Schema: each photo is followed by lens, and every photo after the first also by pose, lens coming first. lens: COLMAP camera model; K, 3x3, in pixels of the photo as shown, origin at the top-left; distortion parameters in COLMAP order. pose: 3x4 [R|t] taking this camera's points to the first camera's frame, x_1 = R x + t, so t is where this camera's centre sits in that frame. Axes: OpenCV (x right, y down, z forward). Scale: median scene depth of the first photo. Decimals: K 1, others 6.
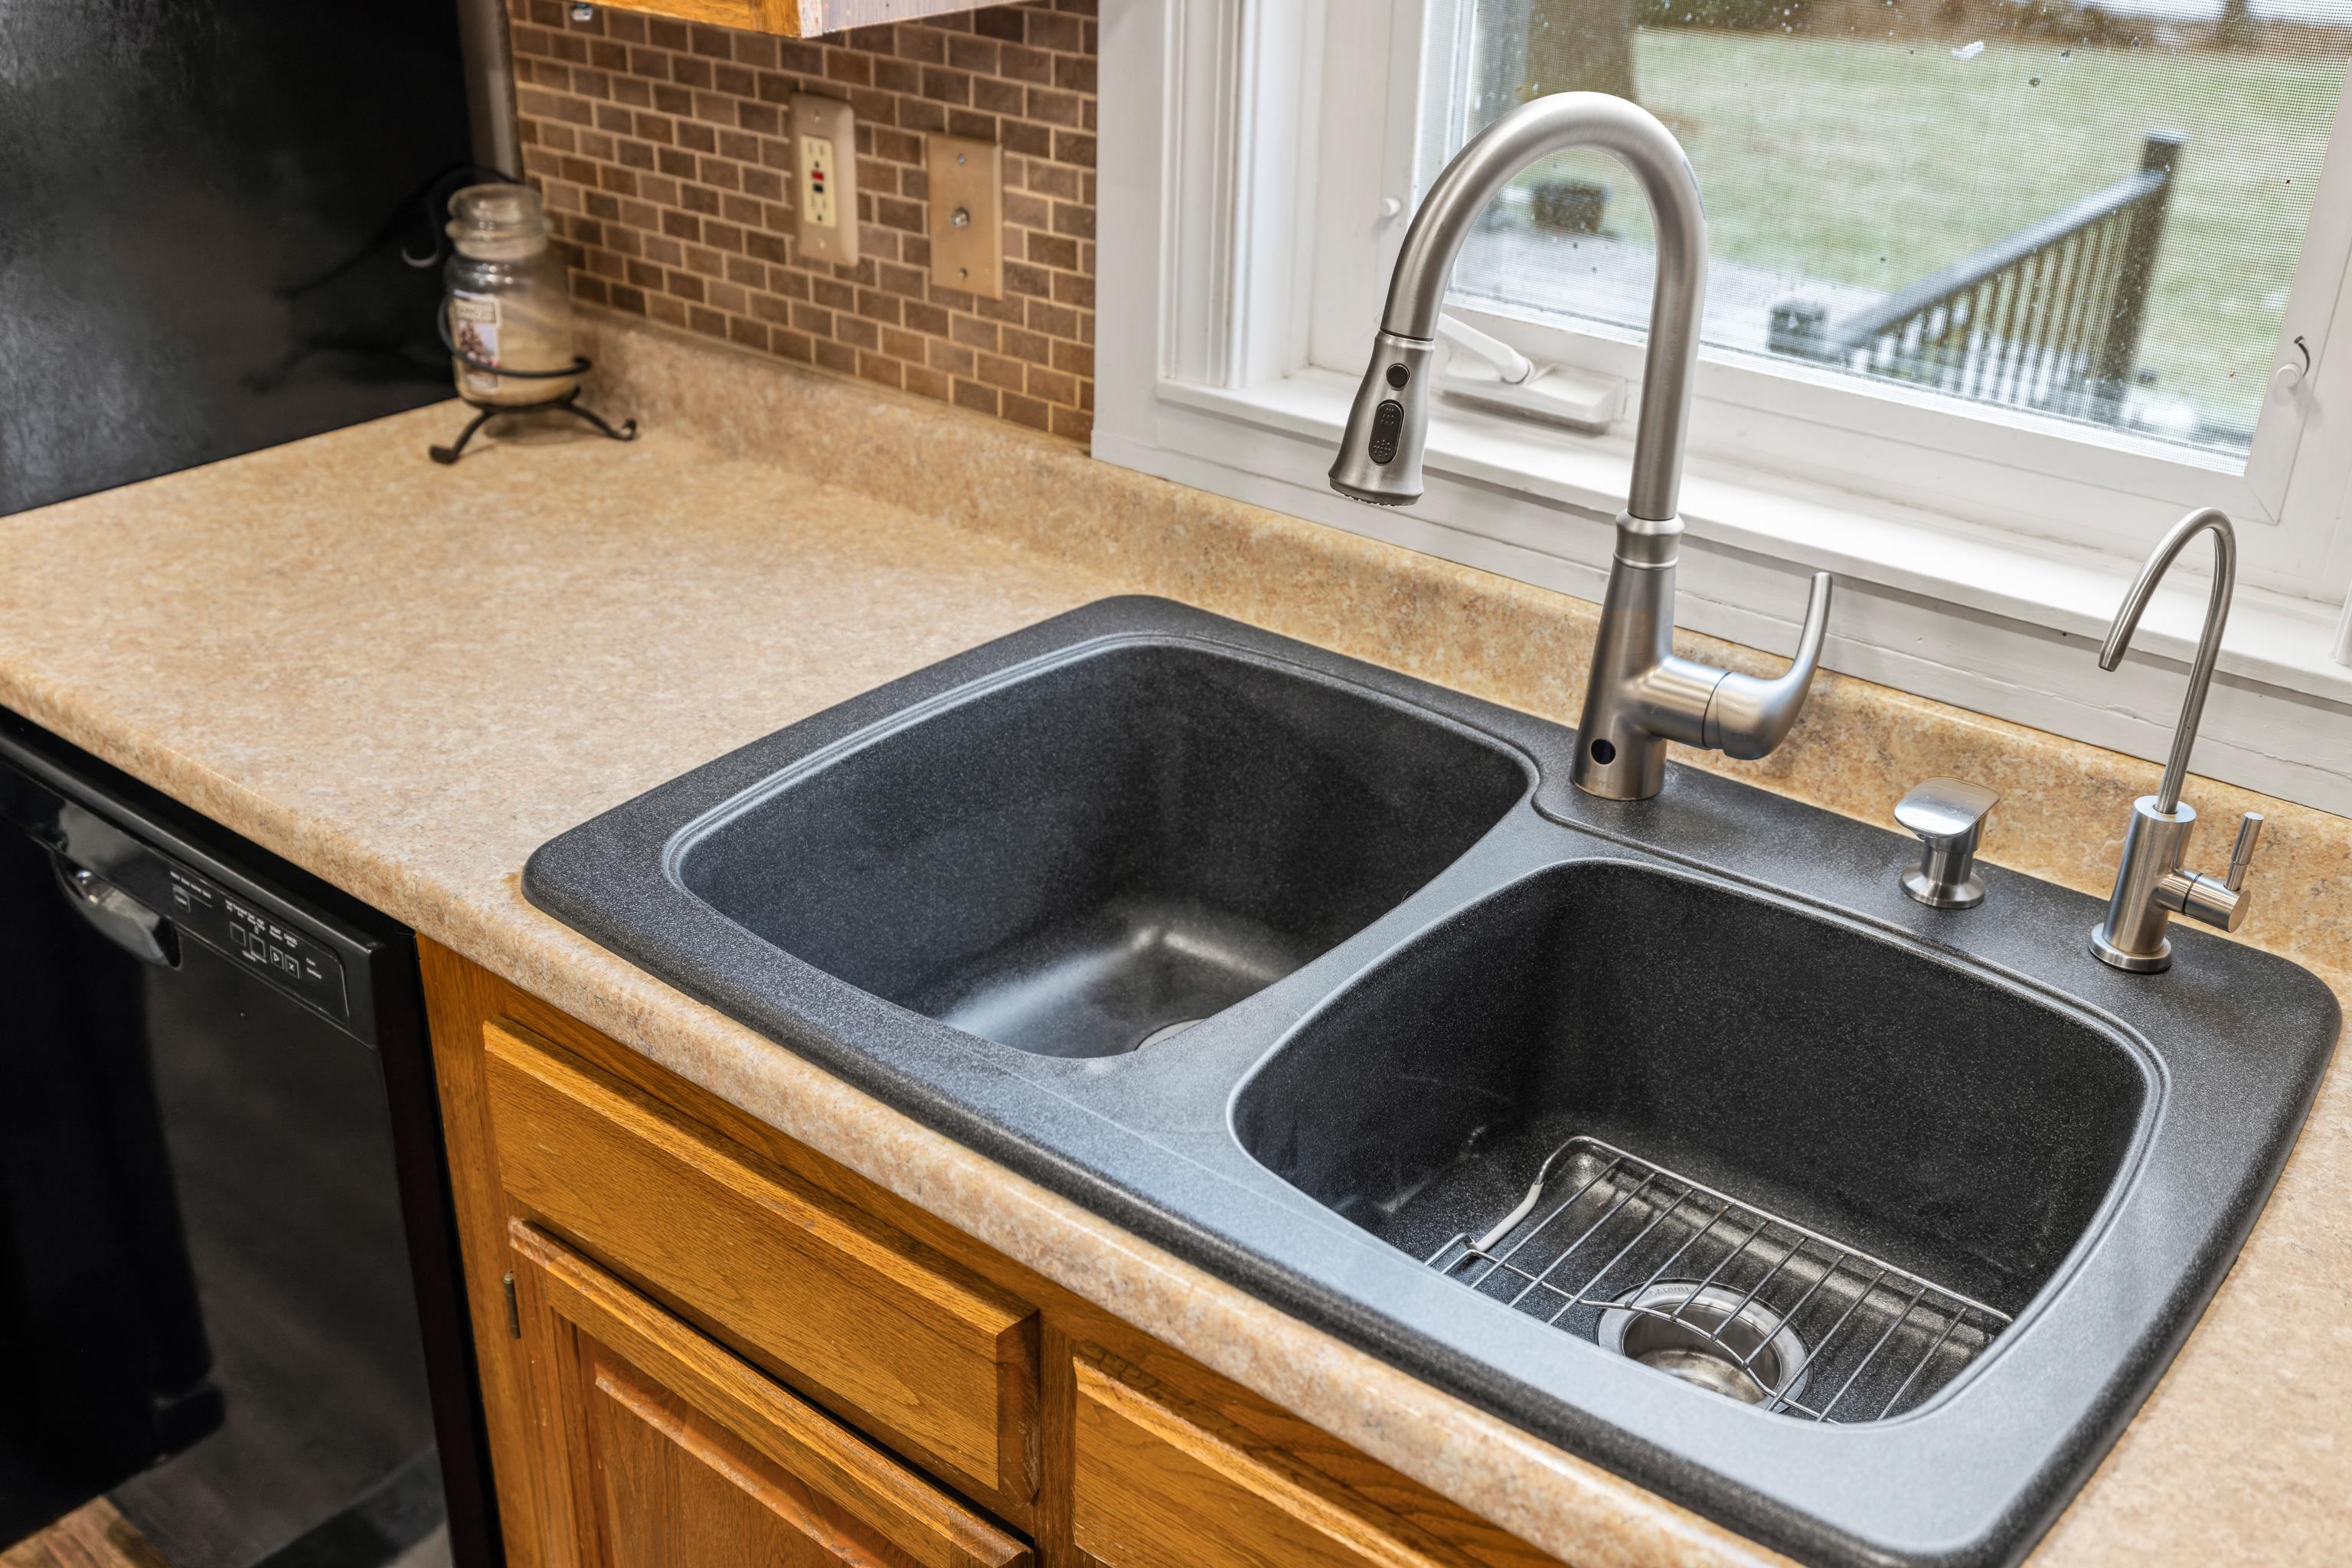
lens RADIAL K [[2264.5, 0, 1176.0], [0, 2264.5, 784.0], [0, 0, 1]] dist [0.002979, 0.004157]
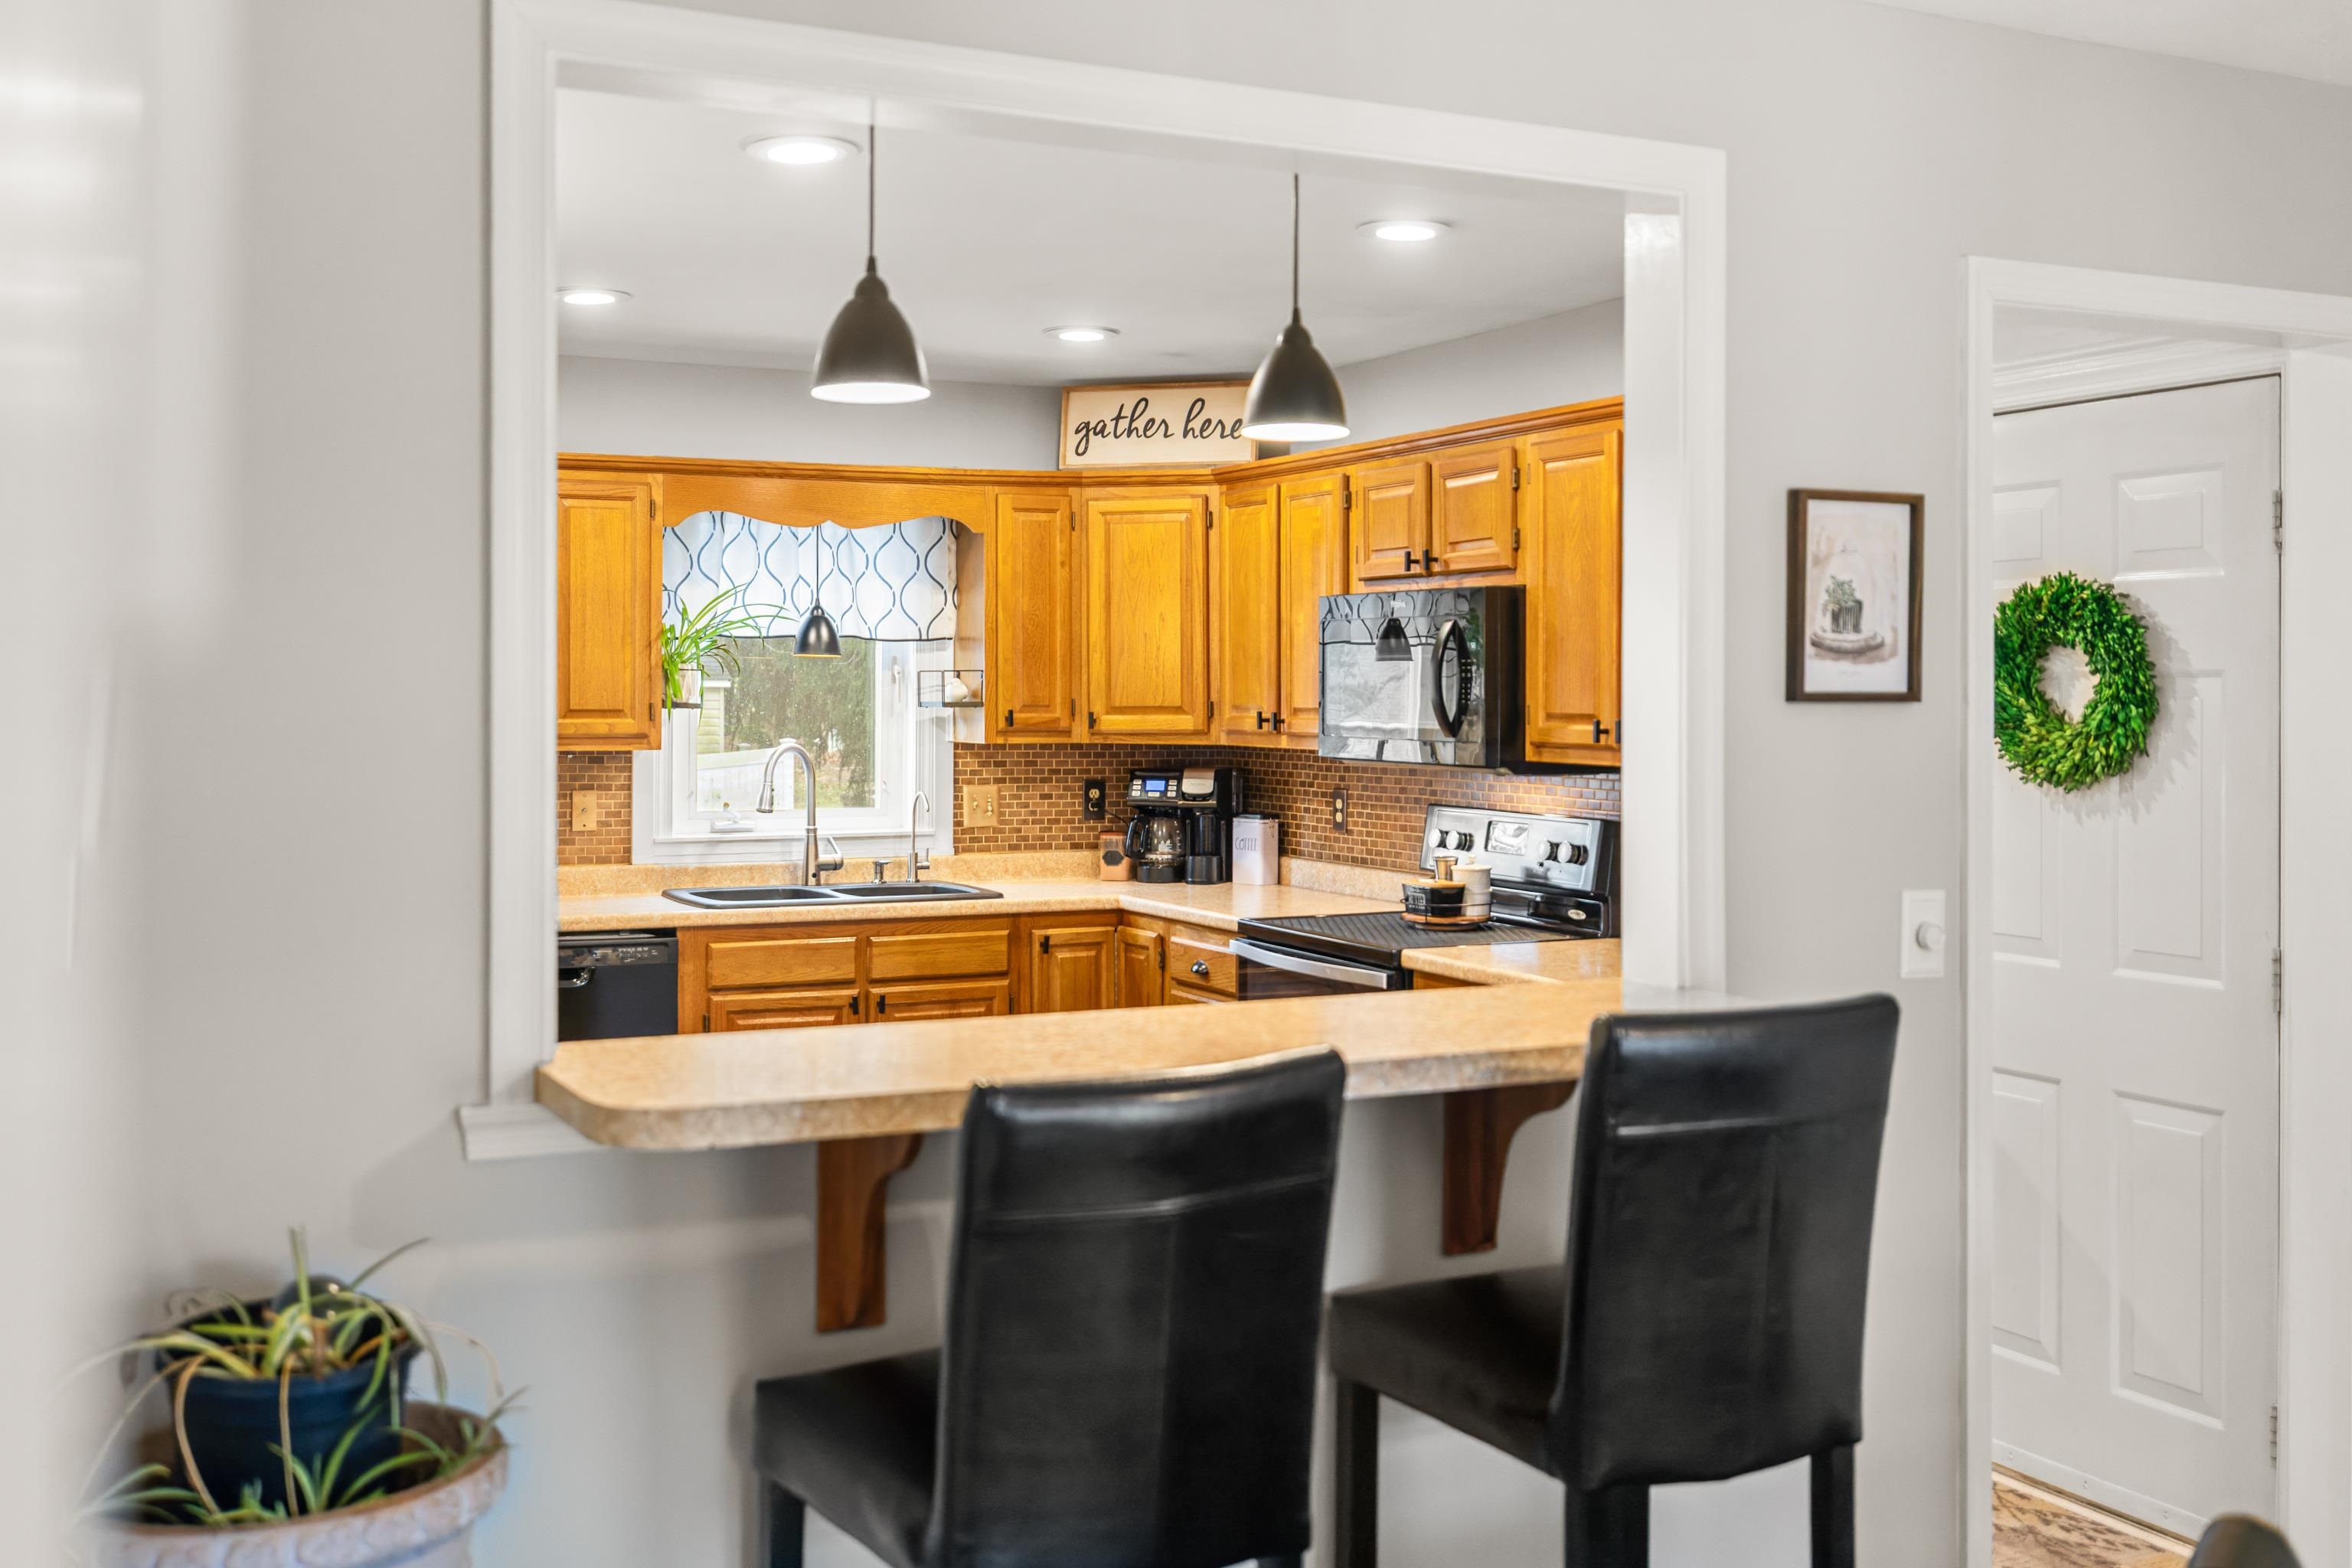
lens RADIAL K [[2309.7, 0, 1172.9], [0, 2309.7, 685.6], [0, 0, 1]] dist [0.000926, -0.006860]
pose [[0.440636, -0.018515, 0.897495, -3.033429], [0.415465, 0.890471, -0.185608, 0.668315], [-0.795757, 0.454663, 0.400066, -1.378837]]
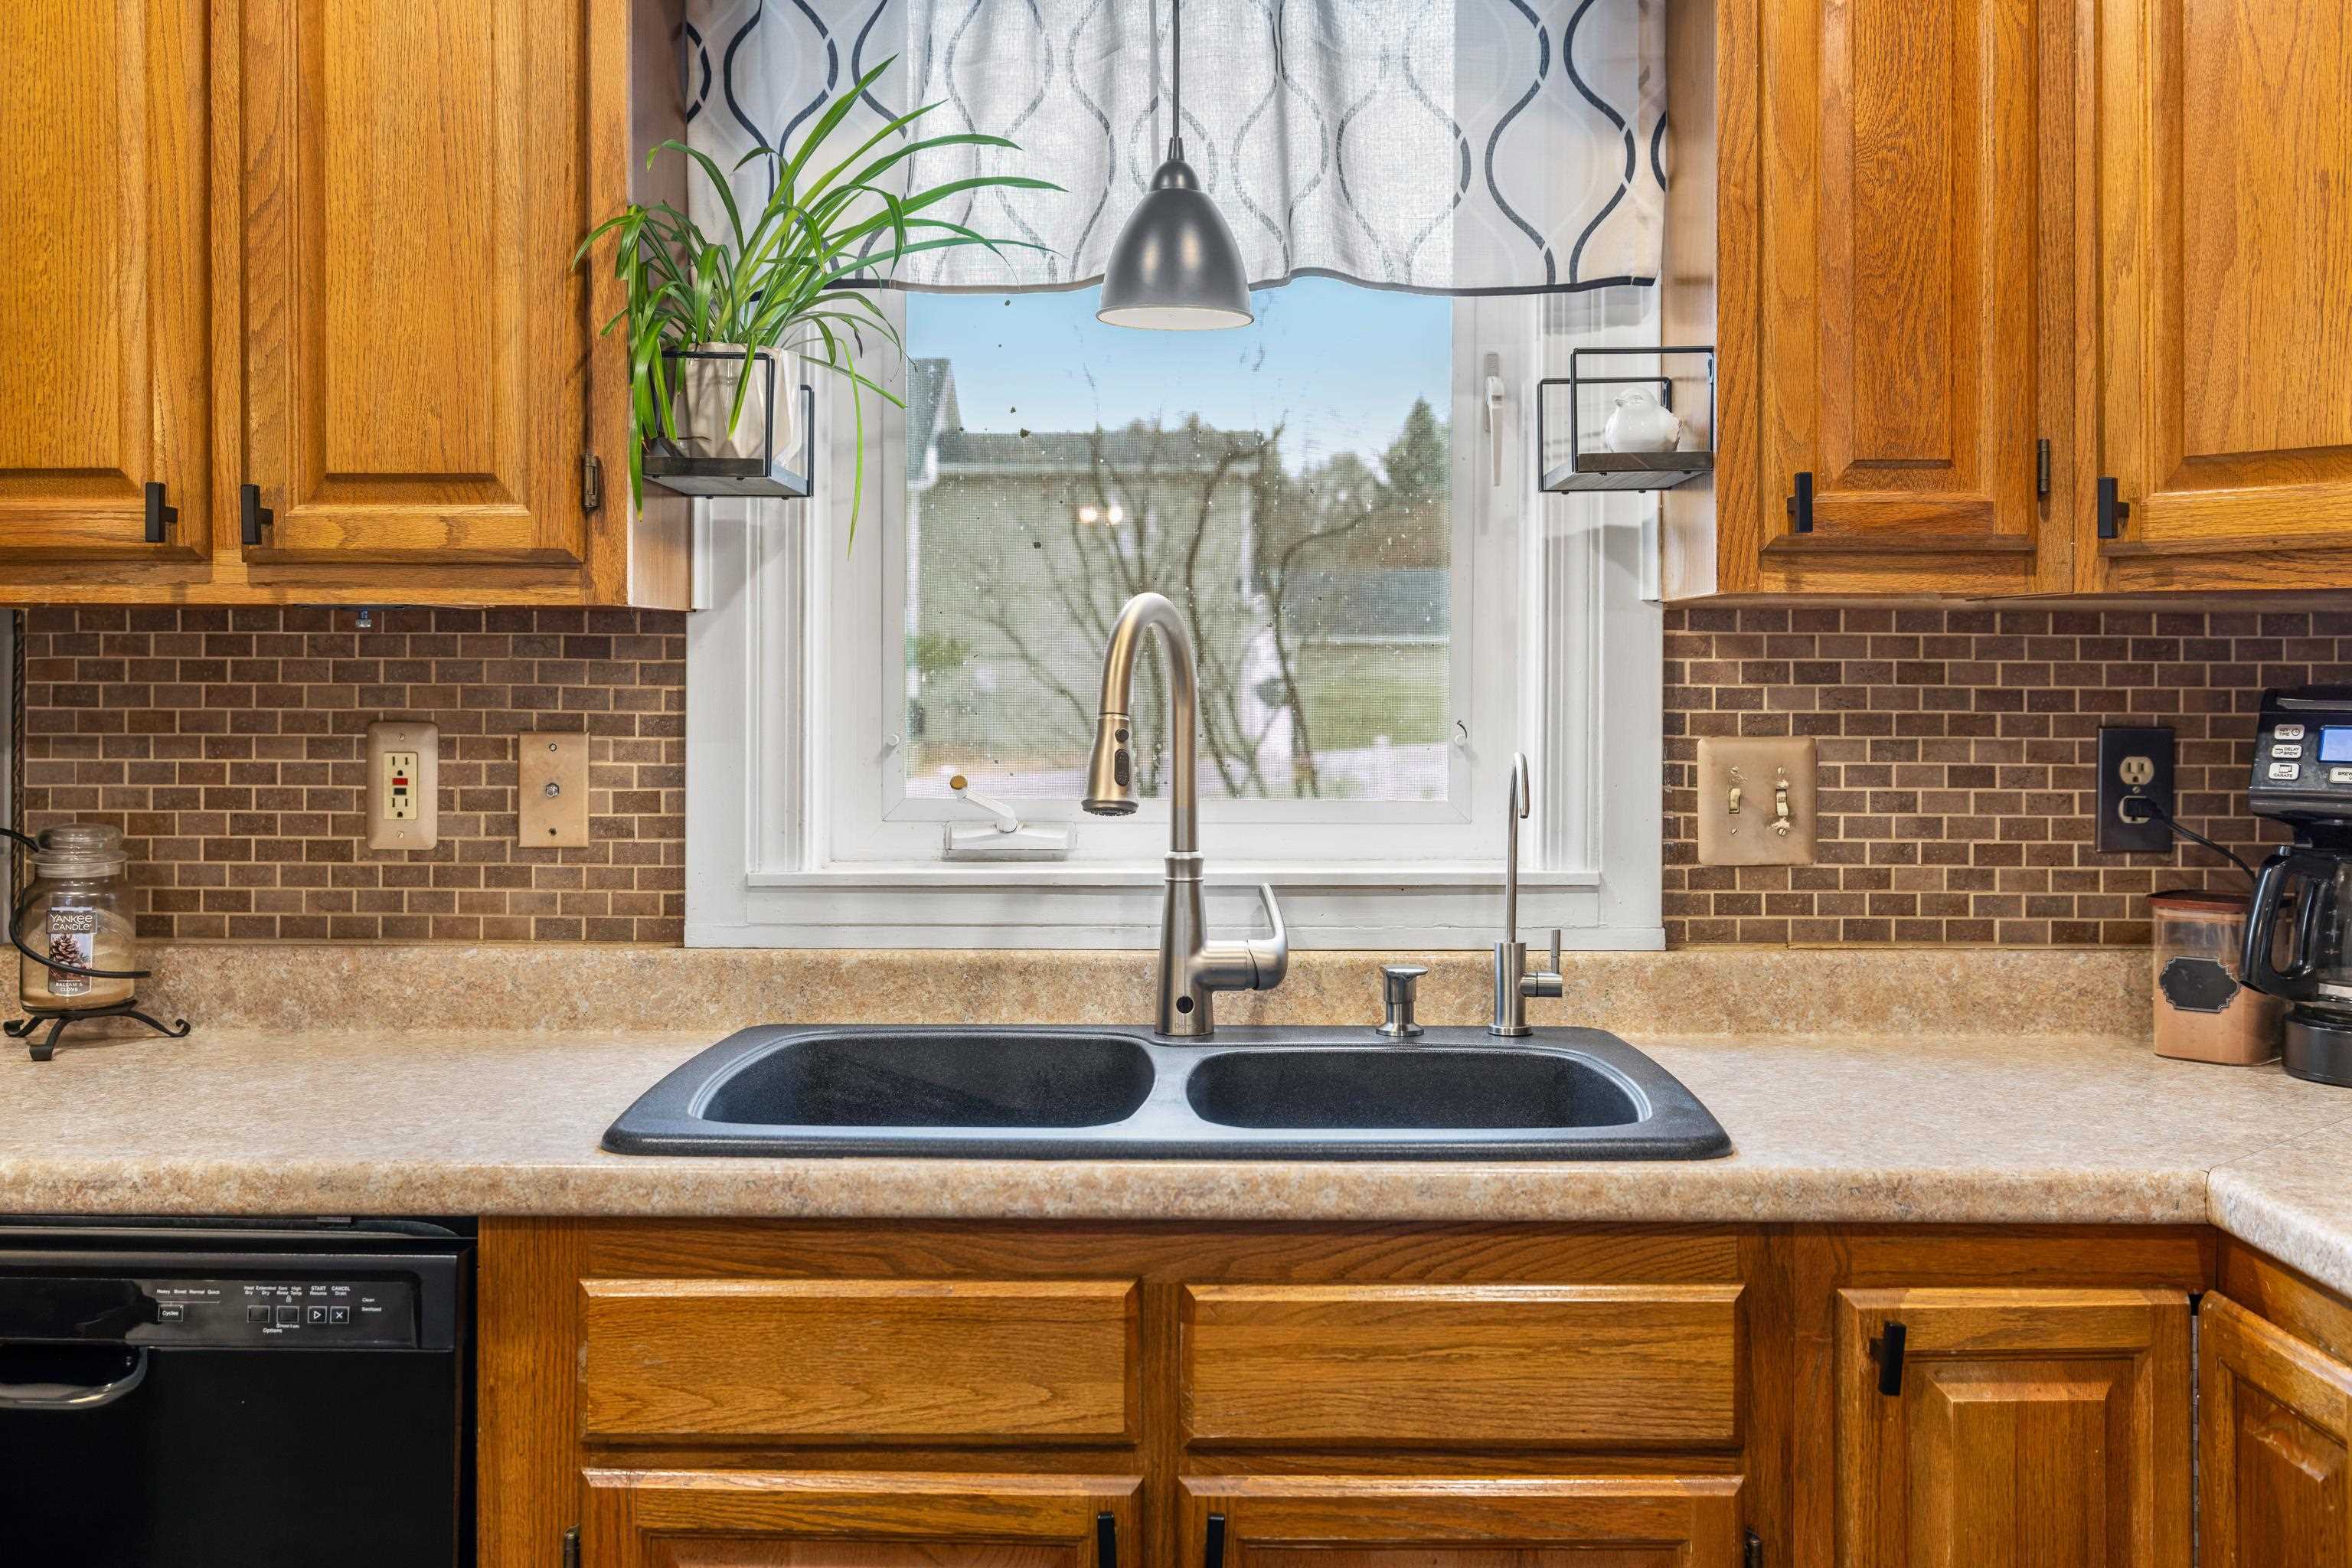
lens RADIAL K [[2309.7, 0, 1172.9], [0, 2309.7, 685.6], [0, 0, 1]] dist [0.000926, -0.006860]
pose [[0.794244, -0.026697, 0.607012, -0.611881], [0.291493, 0.893302, -0.342115, 0.259794], [-0.533112, 0.448663, 0.717282, -0.192492]]
